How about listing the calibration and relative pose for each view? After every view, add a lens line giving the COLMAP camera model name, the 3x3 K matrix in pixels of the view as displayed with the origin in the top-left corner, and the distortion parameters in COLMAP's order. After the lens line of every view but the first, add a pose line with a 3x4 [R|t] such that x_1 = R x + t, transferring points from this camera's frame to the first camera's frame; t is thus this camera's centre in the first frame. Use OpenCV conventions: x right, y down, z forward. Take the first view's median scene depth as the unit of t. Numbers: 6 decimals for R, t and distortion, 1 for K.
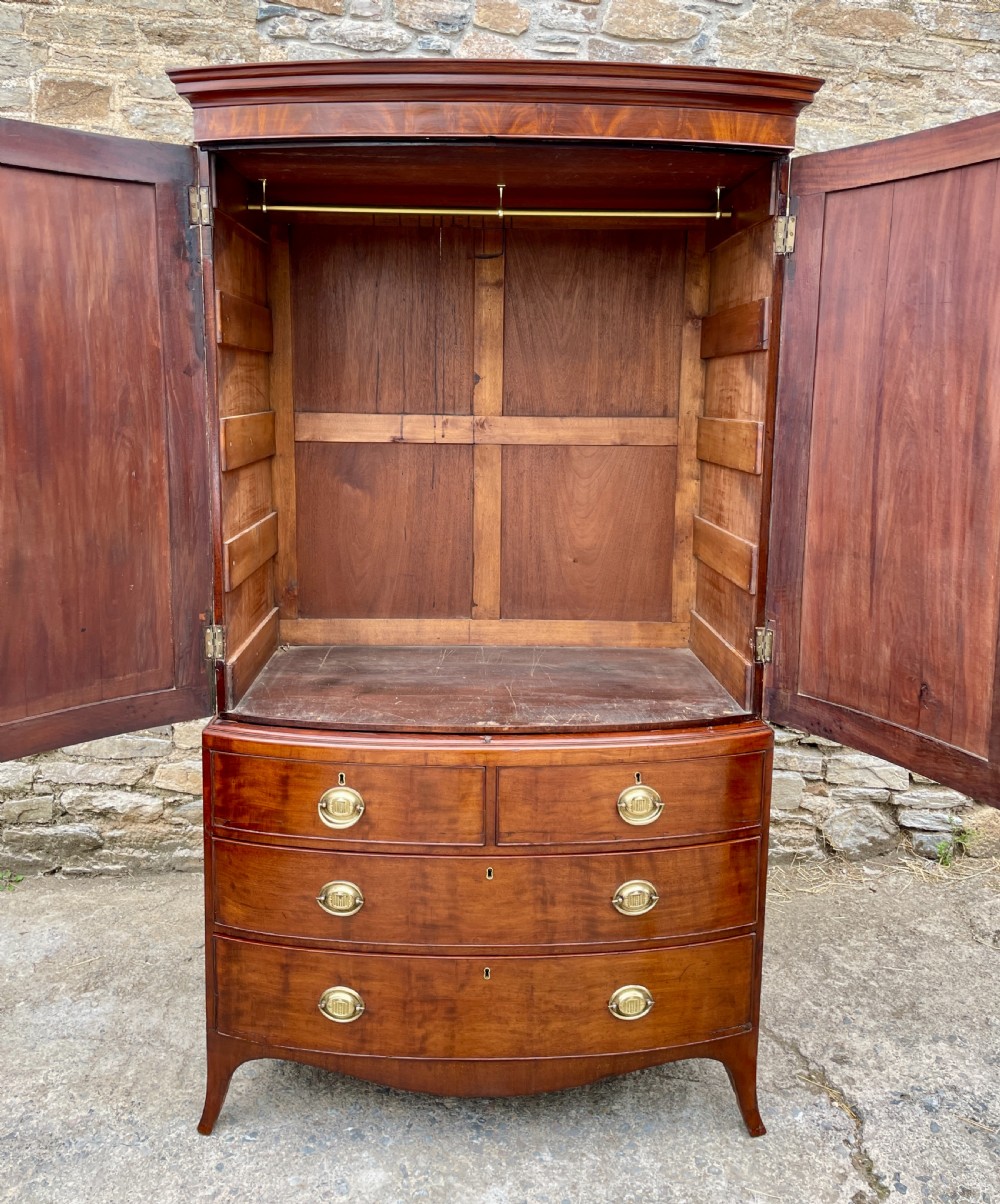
lens RADIAL K [[1055.6, 0, 492.1], [0, 1055.6, 540.9], [0, 0, 1]] dist [0.113584, -0.183736]
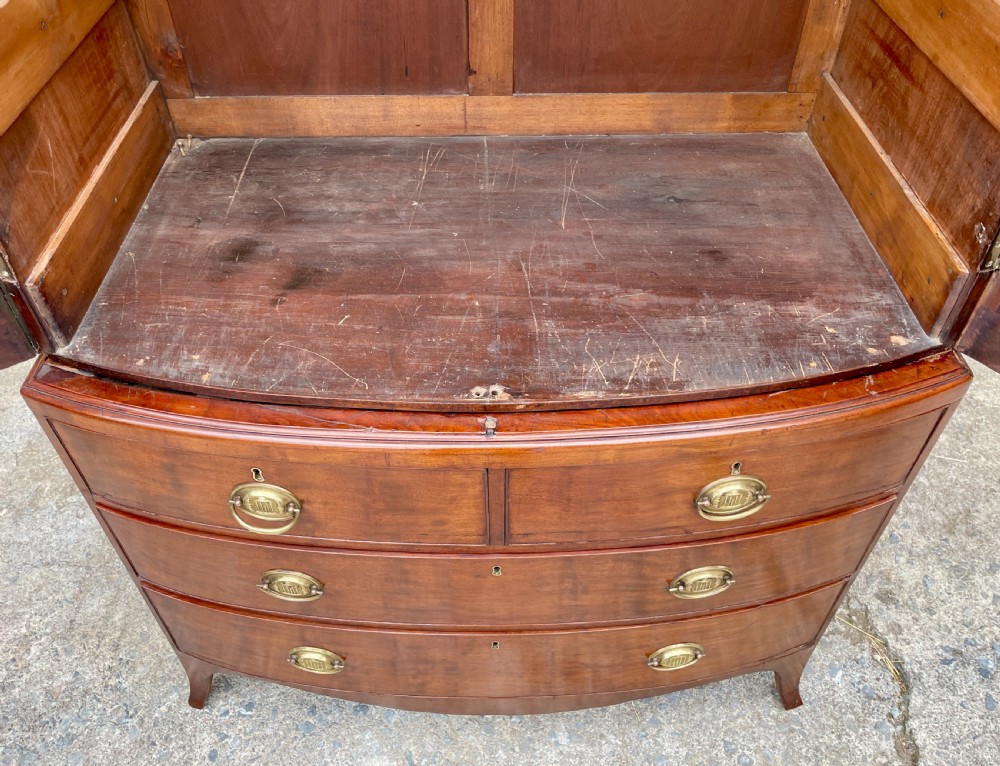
lens RADIAL K [[799.2, 0, 487.1], [0, 799.2, 385.5], [0, 0, 1]] dist [0.089169, -0.125213]
pose [[0.999556, -0.003012, -0.029653, 0.006661], [0.020244, 0.798789, 0.601271, -0.088929], [0.021875, -0.601604, 0.798495, 0.591363]]
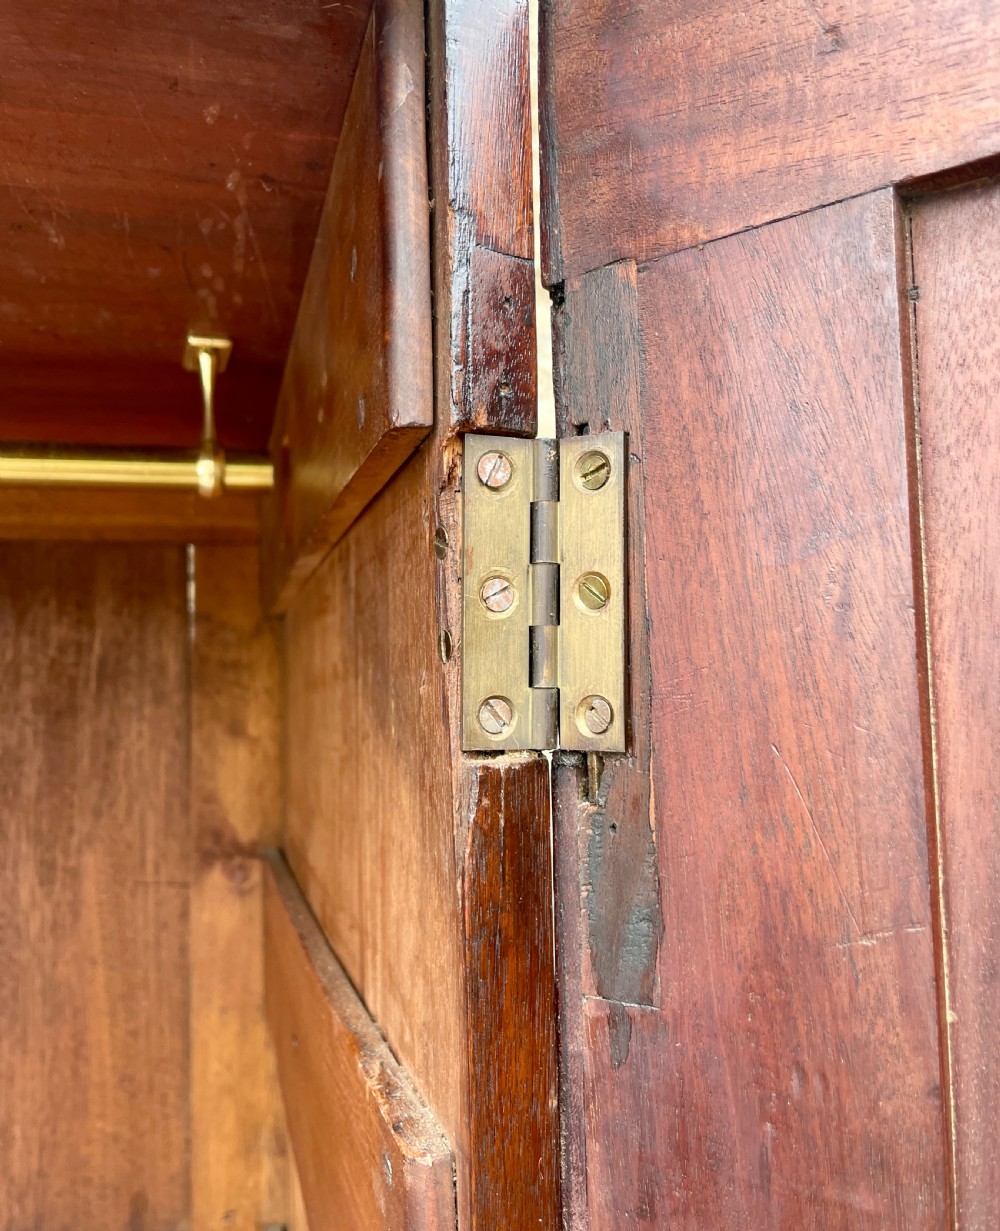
lens RADIAL K [[1077.8, 0, 500.0], [0, 1077.8, 615.5], [0, 0, 1]] dist [0.006488, 0.004329]
pose [[0.972942, -0.020431, 0.230145, 0.217178], [0.068825, 0.976492, -0.204271, -0.232628], [-0.220561, 0.214584, 0.951476, 0.796016]]
